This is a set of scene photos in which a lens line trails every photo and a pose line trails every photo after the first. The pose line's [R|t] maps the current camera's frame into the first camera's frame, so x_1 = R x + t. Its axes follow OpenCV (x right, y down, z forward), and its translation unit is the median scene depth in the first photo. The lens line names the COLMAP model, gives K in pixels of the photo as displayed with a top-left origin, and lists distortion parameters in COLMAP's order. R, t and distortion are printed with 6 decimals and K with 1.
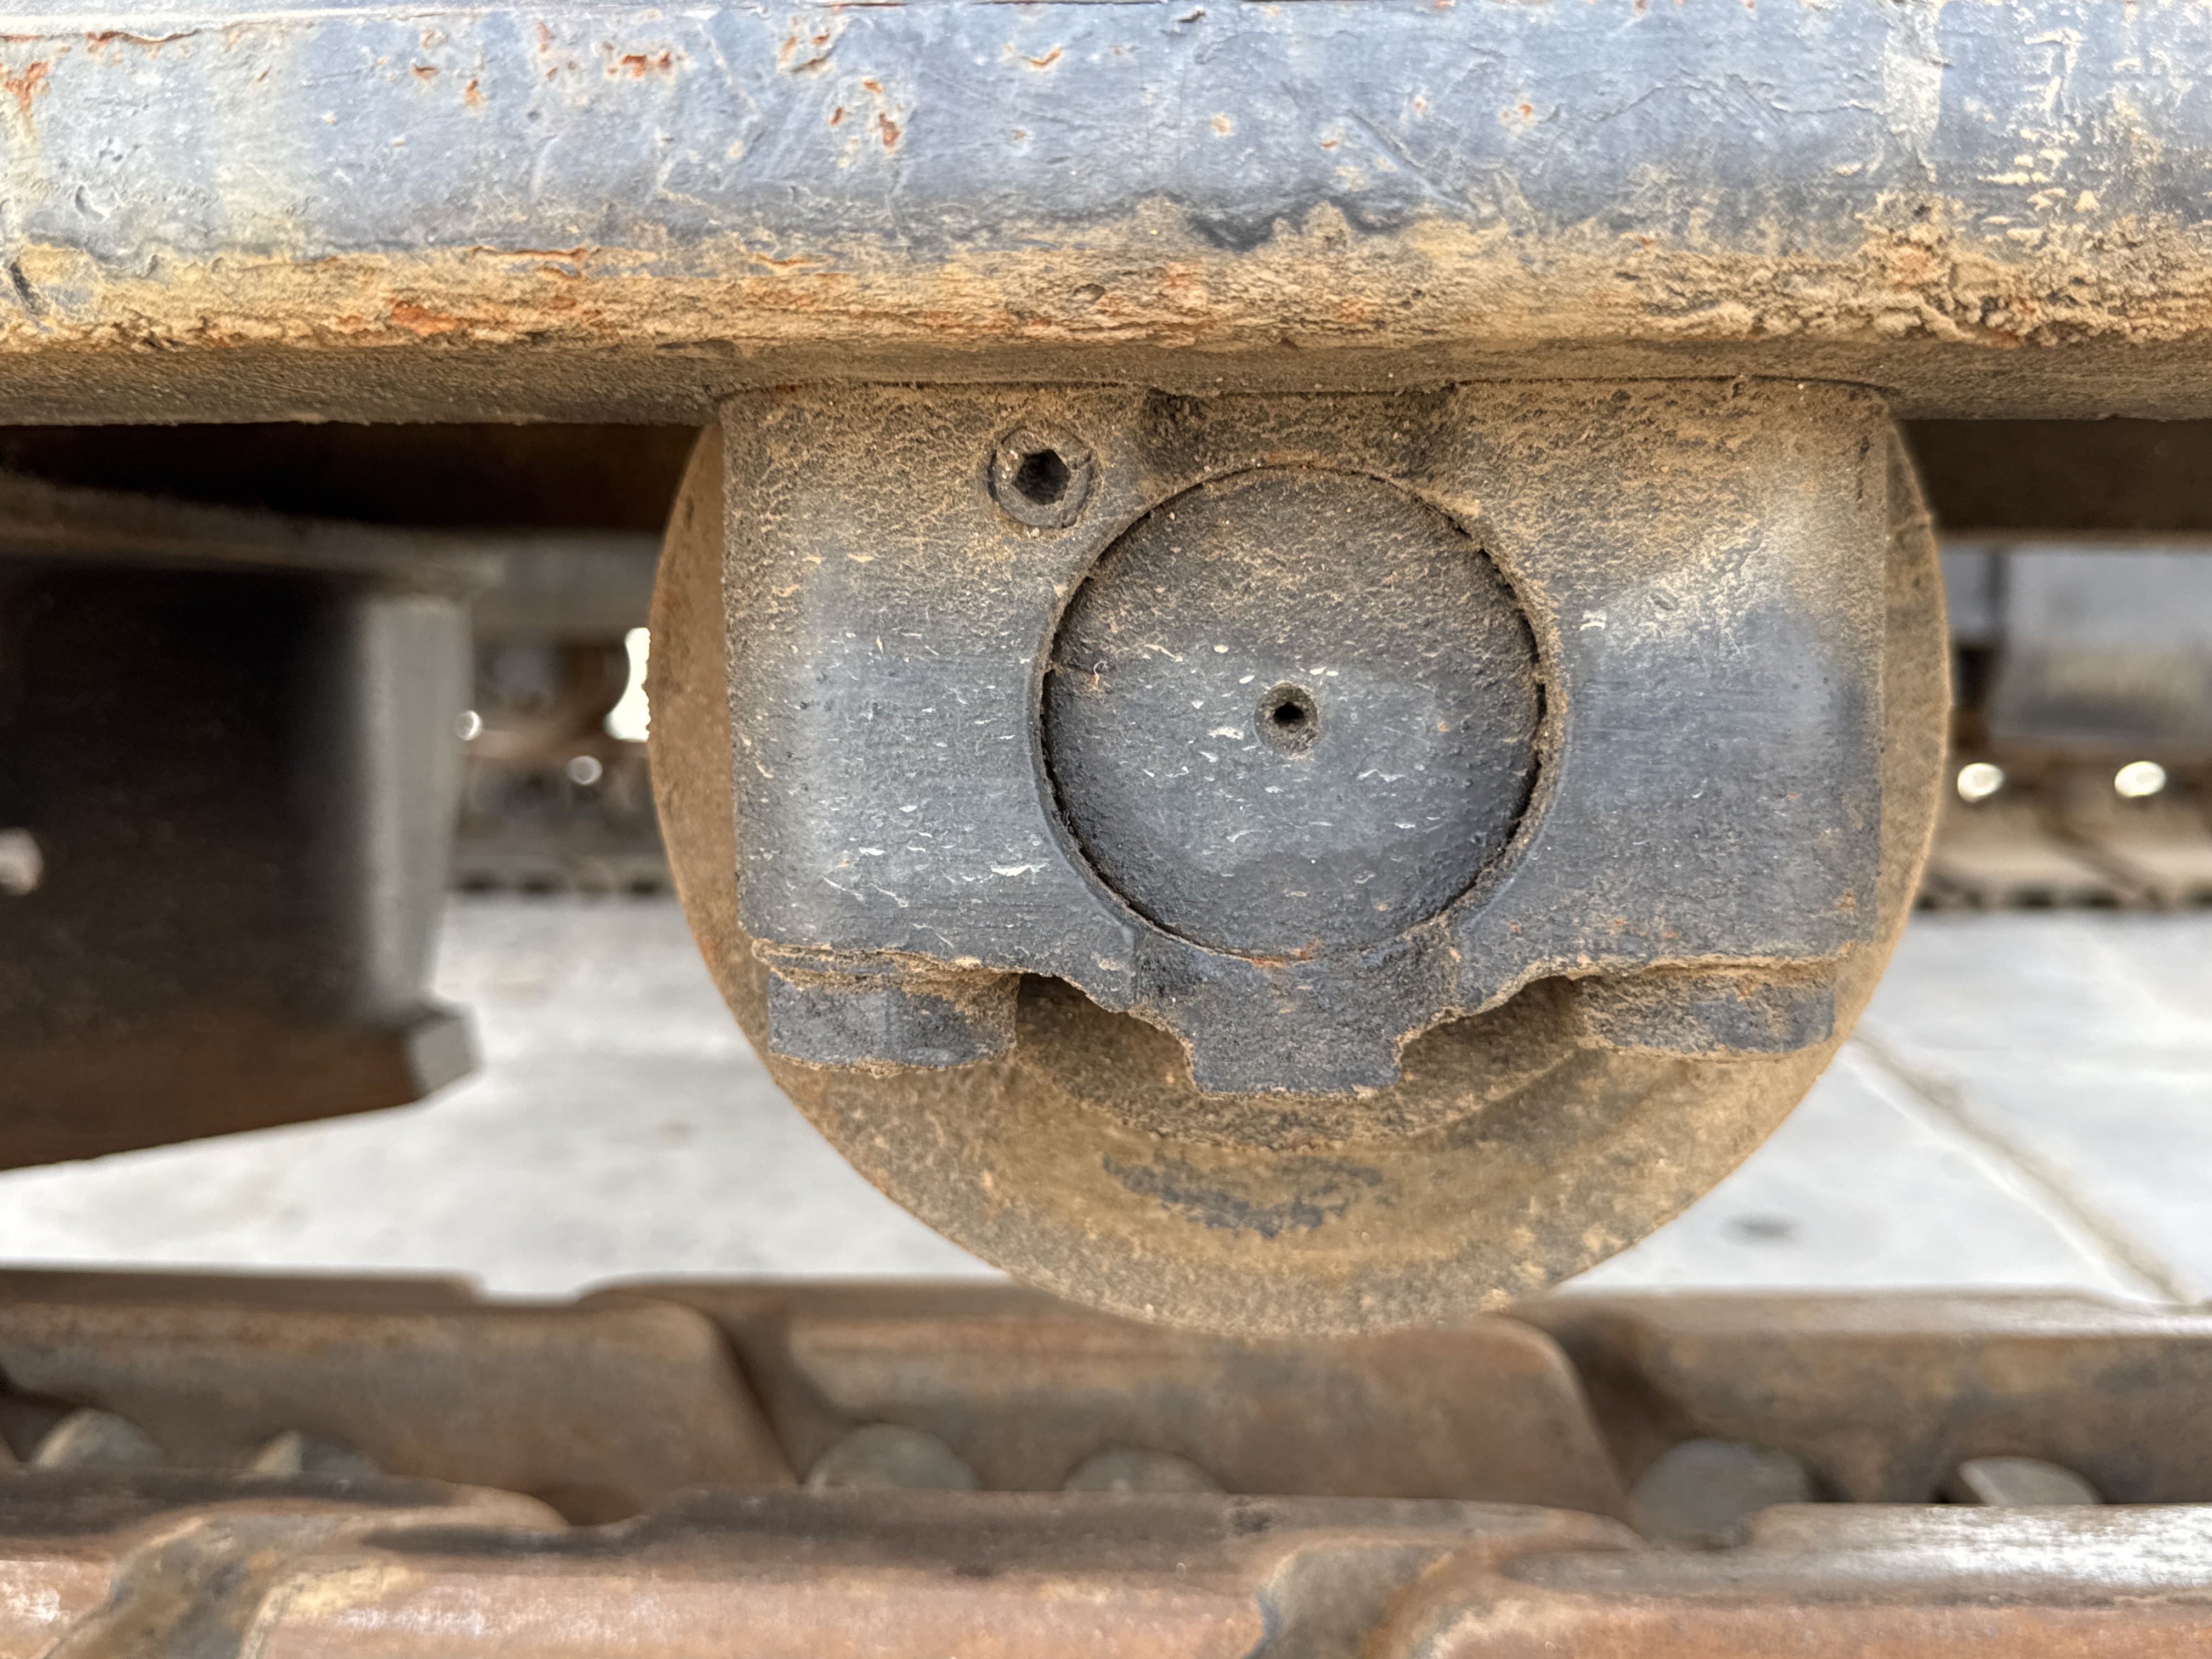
lens RADIAL K [[2070.9, 0, 1102.8], [0, 2070.9, 839.7], [0, 0, 1]] dist [0.204656, -0.589693]
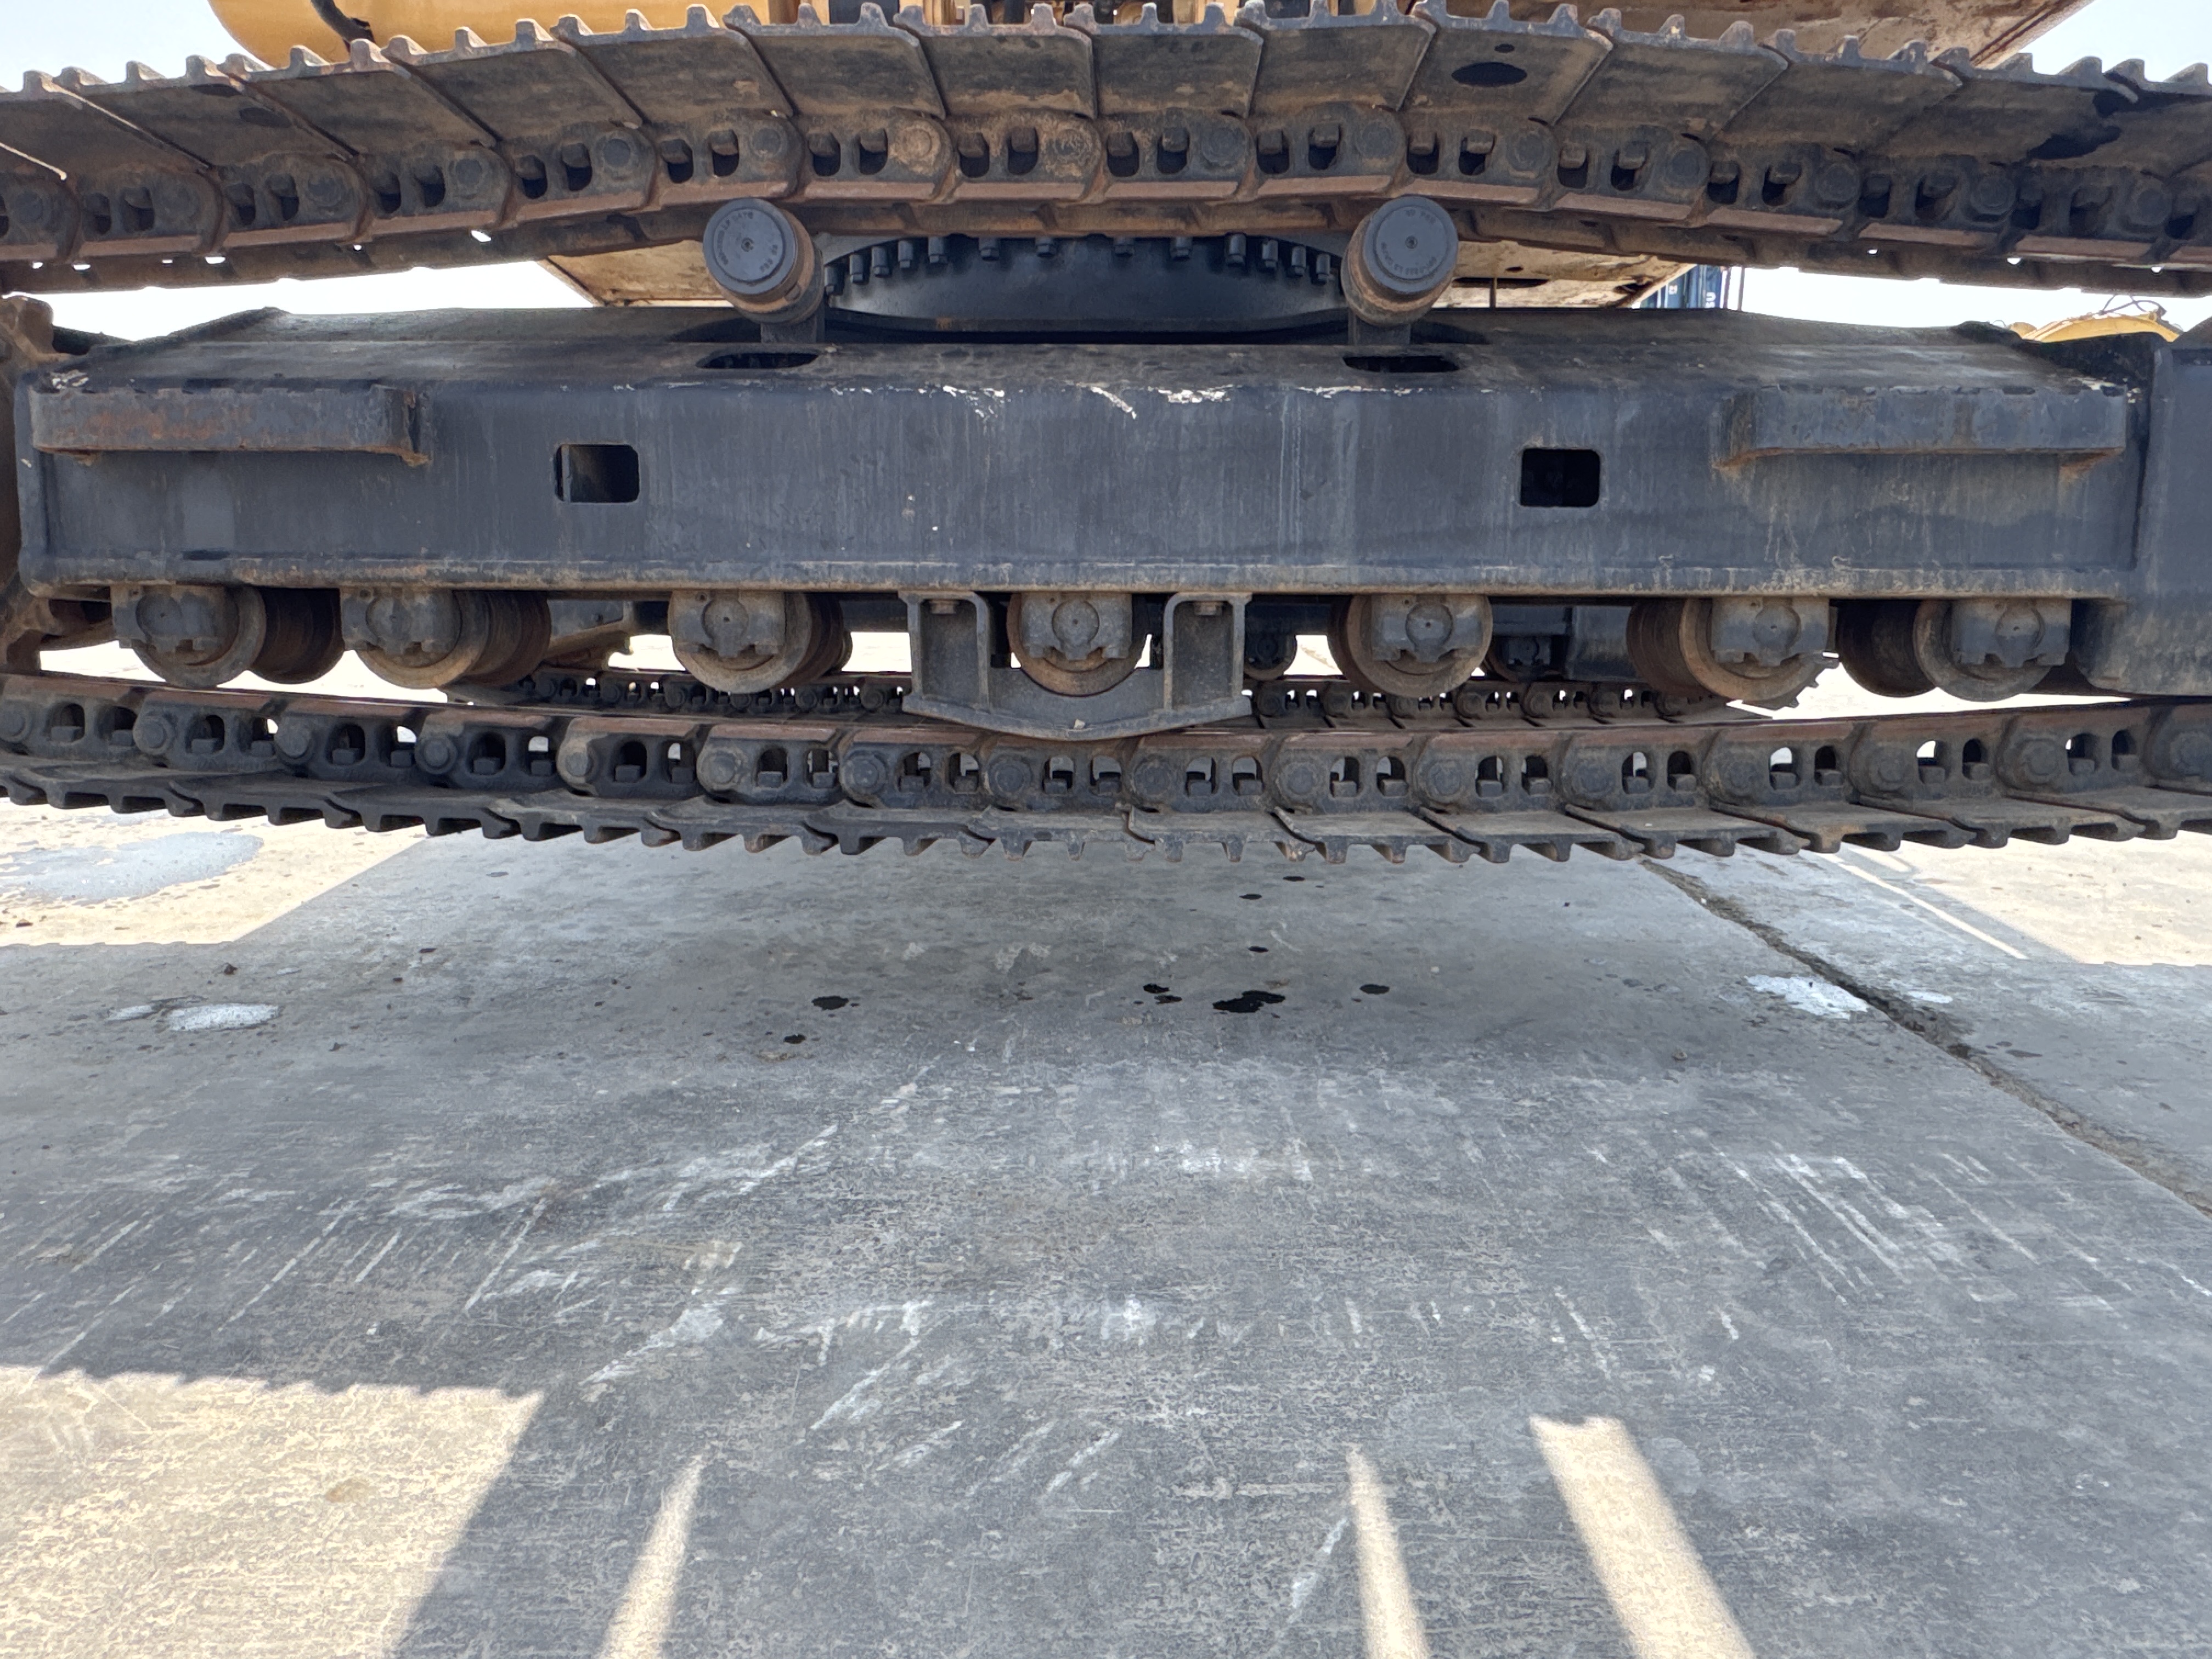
lens RADIAL K [[1401.9, 0, 1110.2], [0, 1401.9, 834.9], [0, 0, 1]] dist [-0.014855, 0.006504]
pose [[0.998987, -0.005071, 0.044719, -1.891976], [0.003434, 0.999324, 0.036603, 0.757918], [-0.044874, -0.036412, 0.998329, -6.205232]]
